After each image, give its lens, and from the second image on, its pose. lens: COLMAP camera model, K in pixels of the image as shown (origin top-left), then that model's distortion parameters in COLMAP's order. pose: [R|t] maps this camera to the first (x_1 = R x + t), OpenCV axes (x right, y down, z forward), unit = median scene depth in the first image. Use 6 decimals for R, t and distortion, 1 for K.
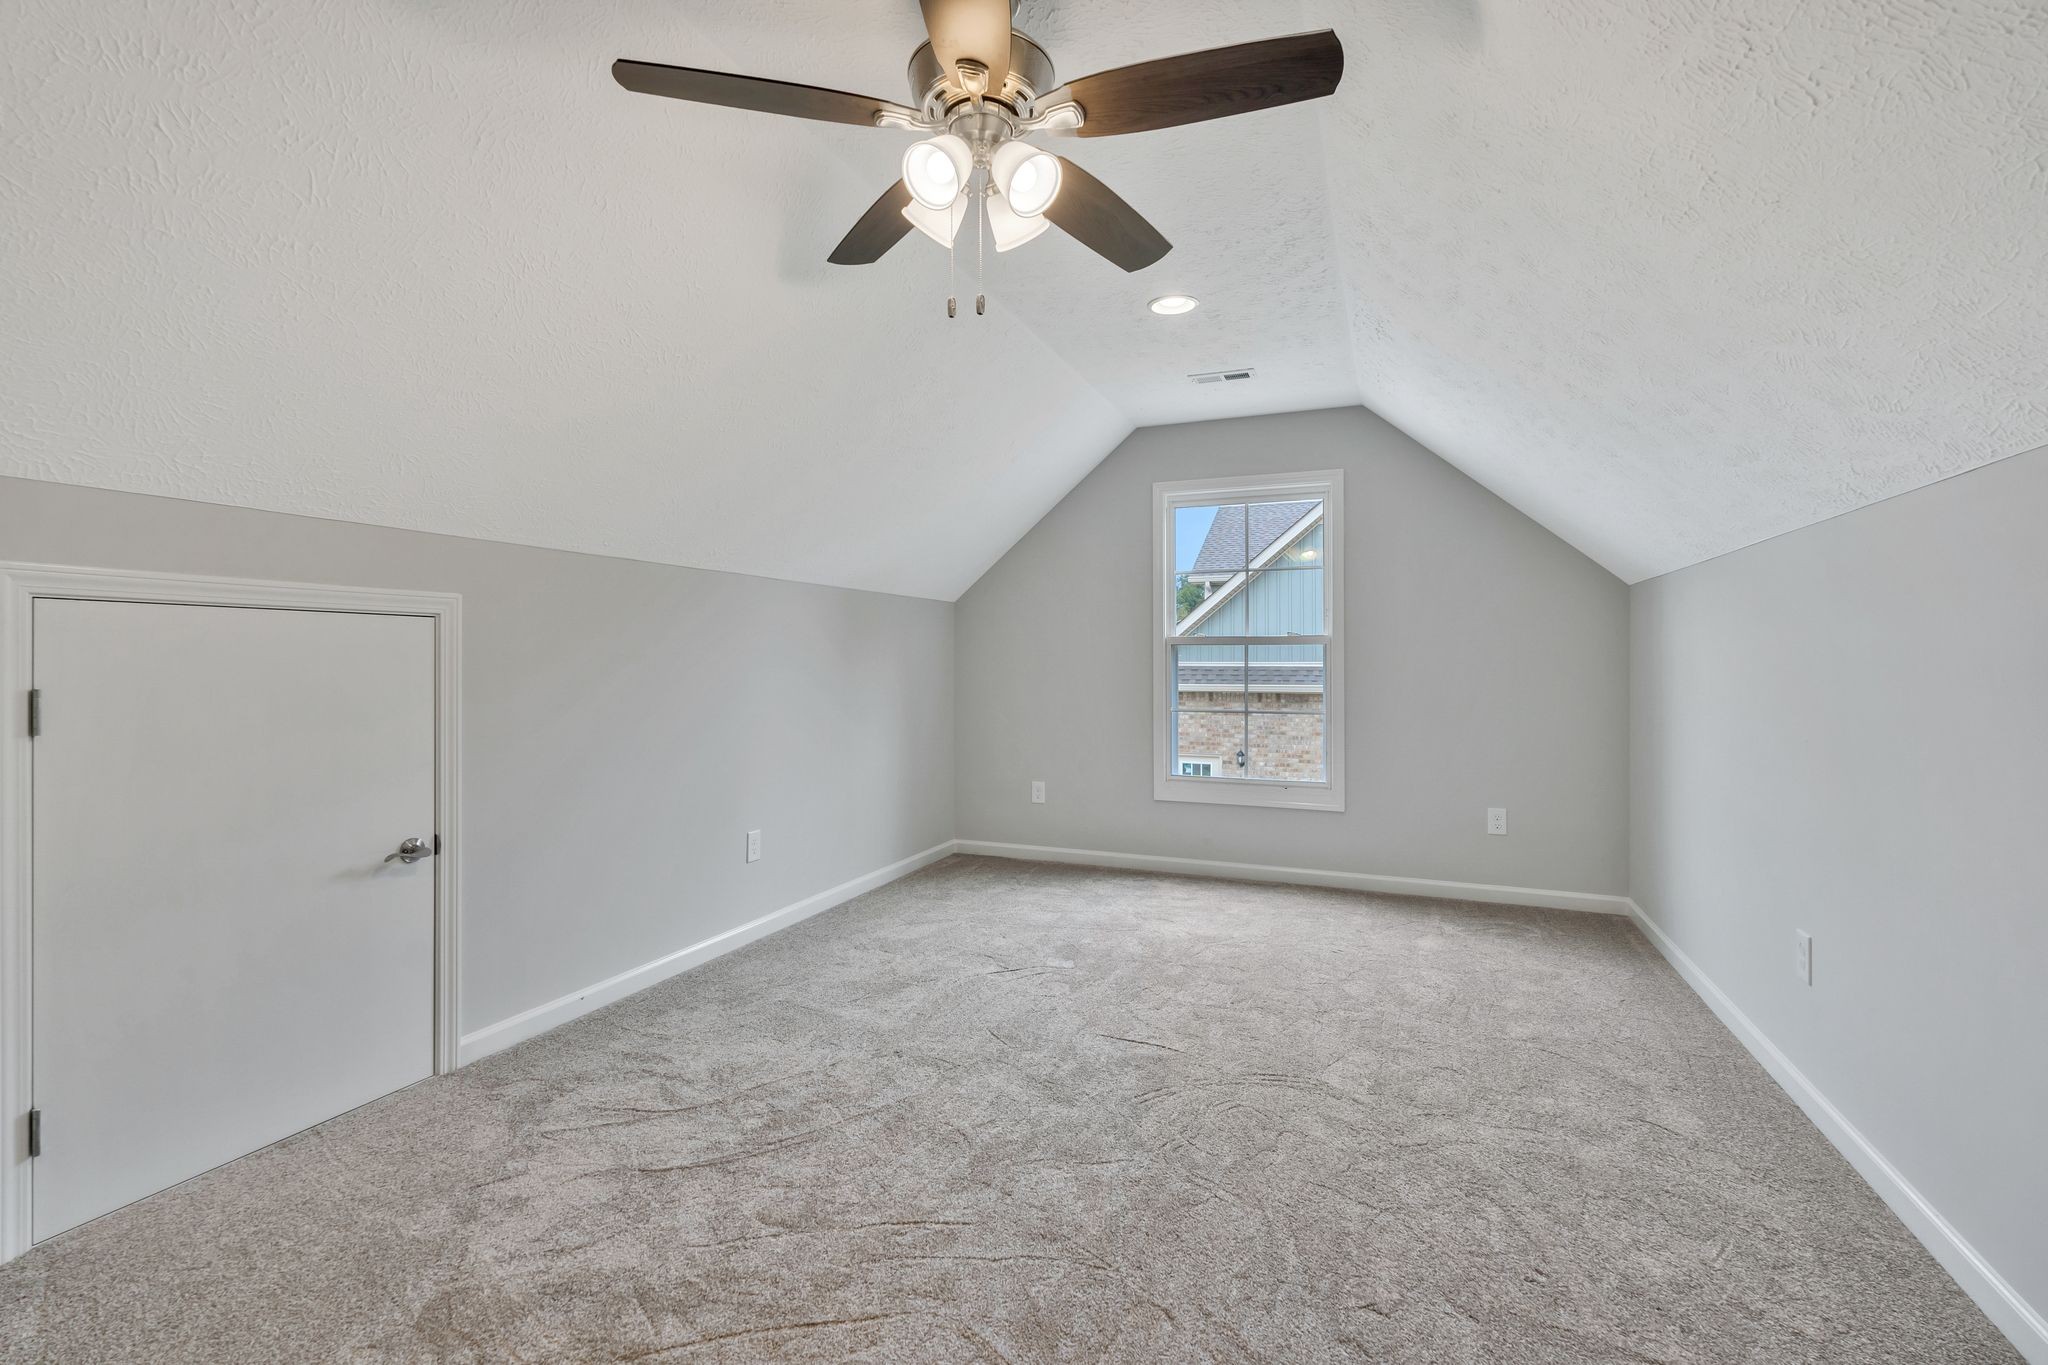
lens RADIAL K [[921.8, 0, 1024.7], [0, 921.8, 653.9], [0, 0, 1]] dist [-0.001464, -0.000198]
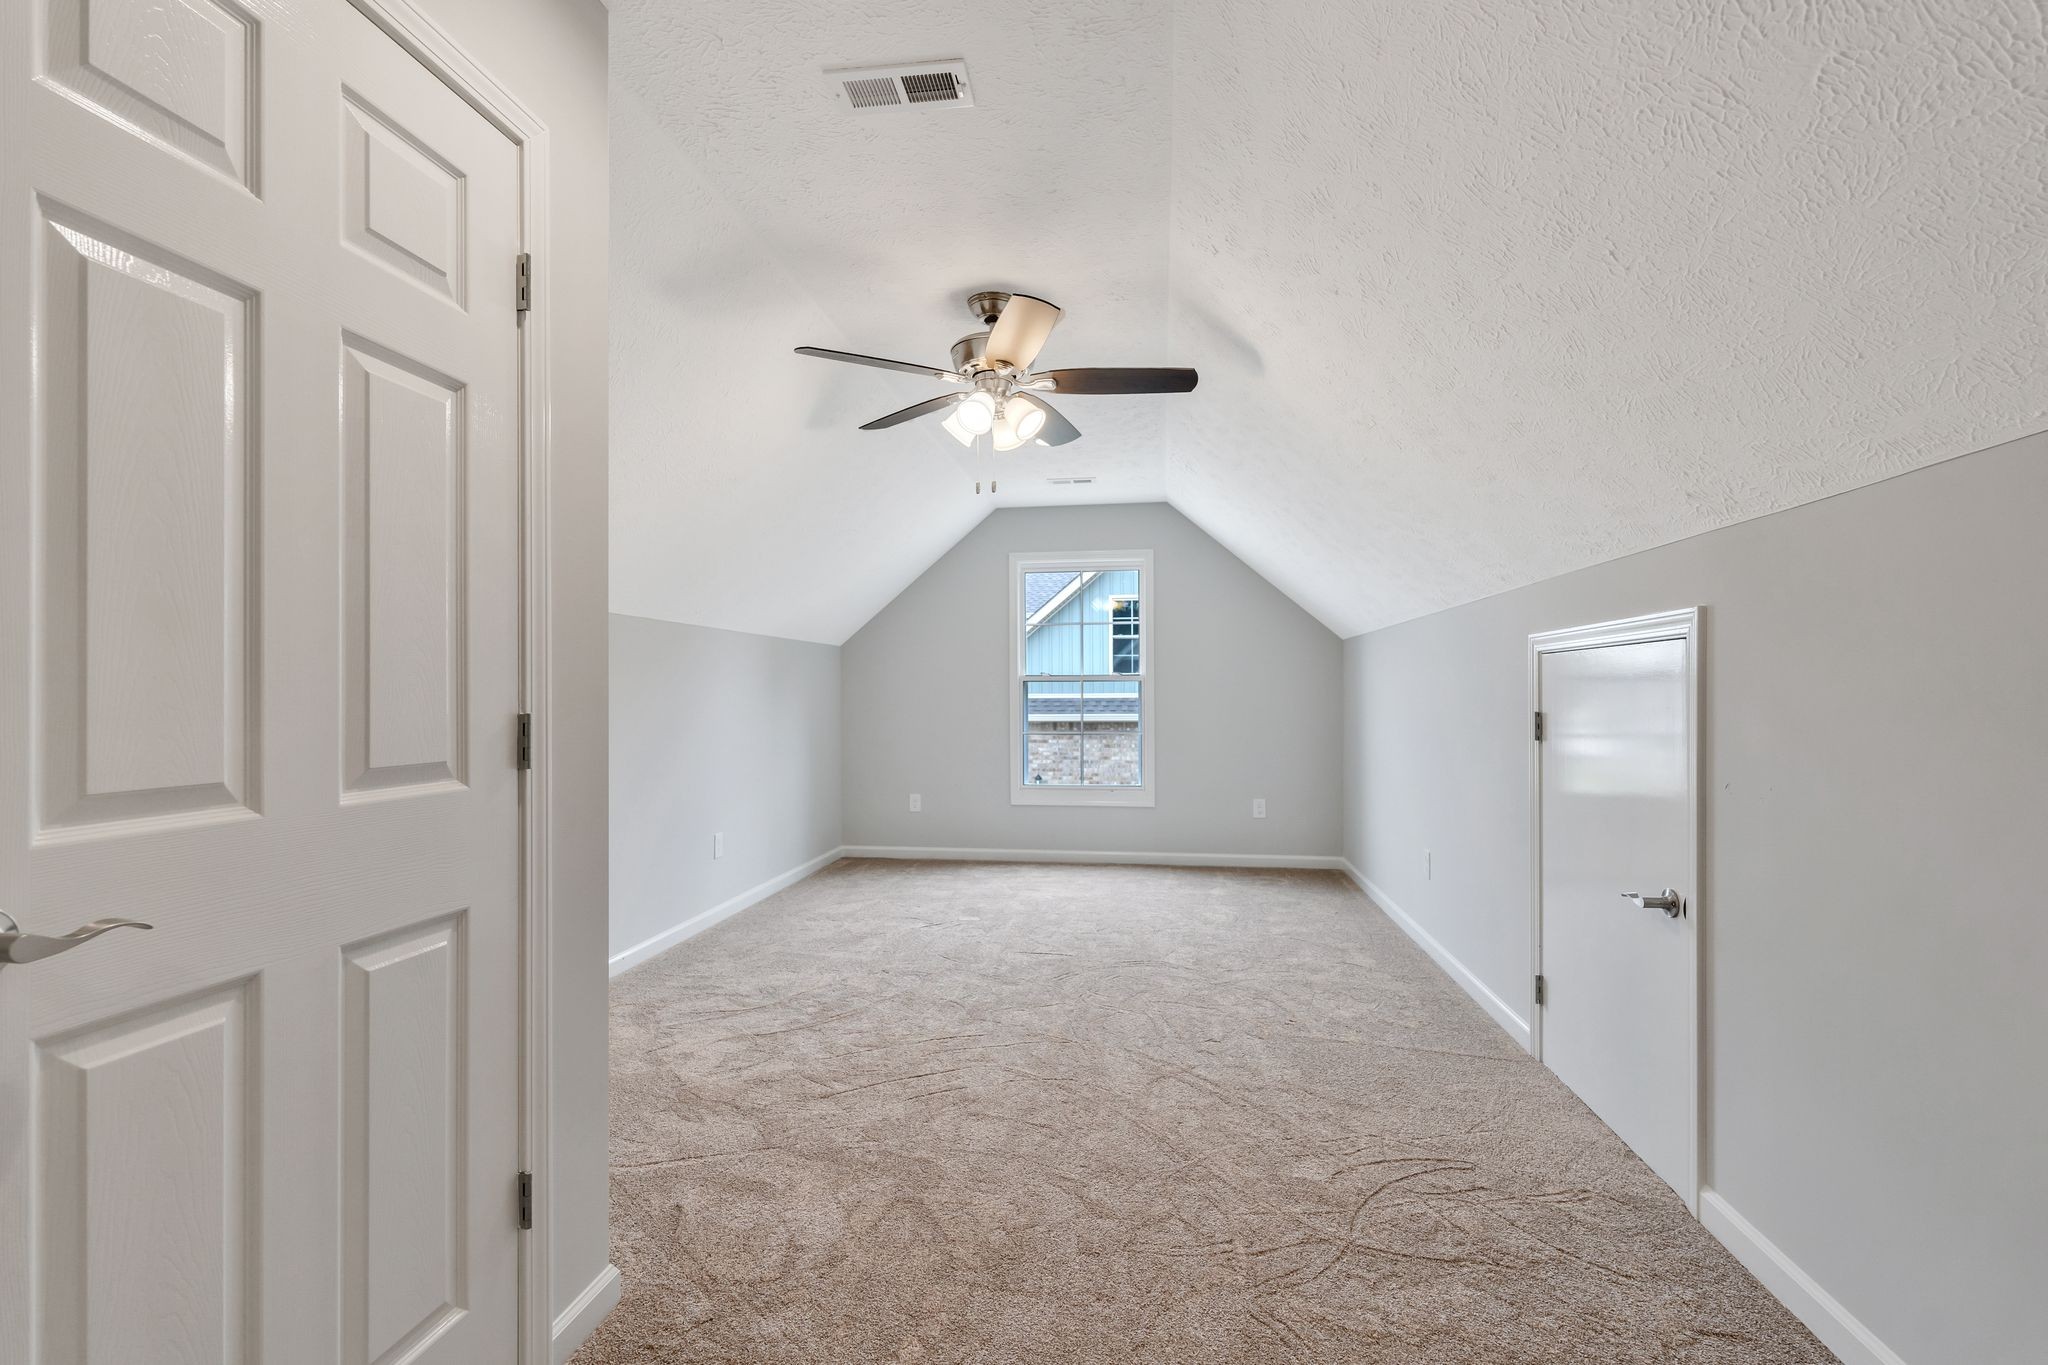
lens RADIAL K [[999.0, 0, 1024.0], [0, 999.0, 682.5], [0, 0, 1]] dist [0.000855, 0.000411]
pose [[0.967007, -0.003011, 0.254734, -0.299178], [0.003519, 0.999993, -0.001540, -0.010156], [-0.254727, 0.002386, 0.967010, -0.513672]]
